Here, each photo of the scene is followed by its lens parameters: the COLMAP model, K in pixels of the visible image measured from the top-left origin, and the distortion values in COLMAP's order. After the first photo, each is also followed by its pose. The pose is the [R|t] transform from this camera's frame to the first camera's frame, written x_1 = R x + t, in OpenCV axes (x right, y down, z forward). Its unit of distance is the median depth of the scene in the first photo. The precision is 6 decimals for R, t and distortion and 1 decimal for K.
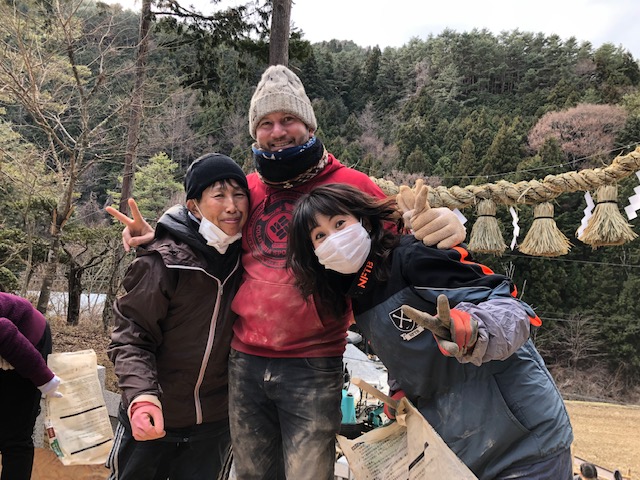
lens RADIAL K [[512.3, 0, 321.0], [0, 512.3, 236.8], [0, 0, 1]] dist [0.025760, 0.002890]
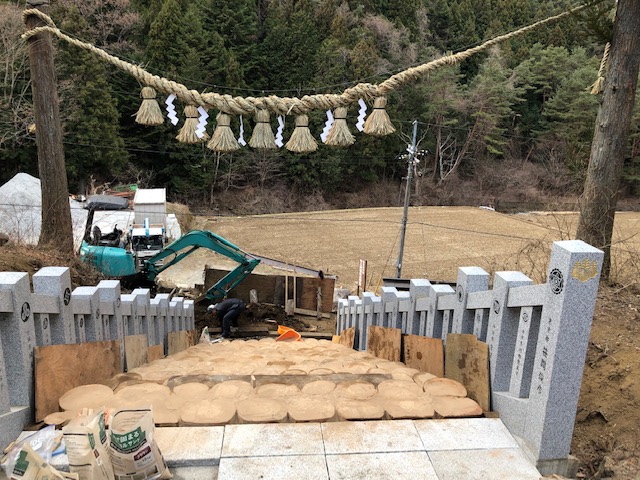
lens RADIAL K [[512.3, 0, 319.3], [0, 512.3, 241.6], [0, 0, 1]] dist [0.025760, 0.002890]
pose [[0.835599, -0.152720, 0.527685, -0.340666], [-0.037689, 0.942378, 0.332420, -0.210921], [-0.548046, -0.297658, 0.781694, -0.258134]]
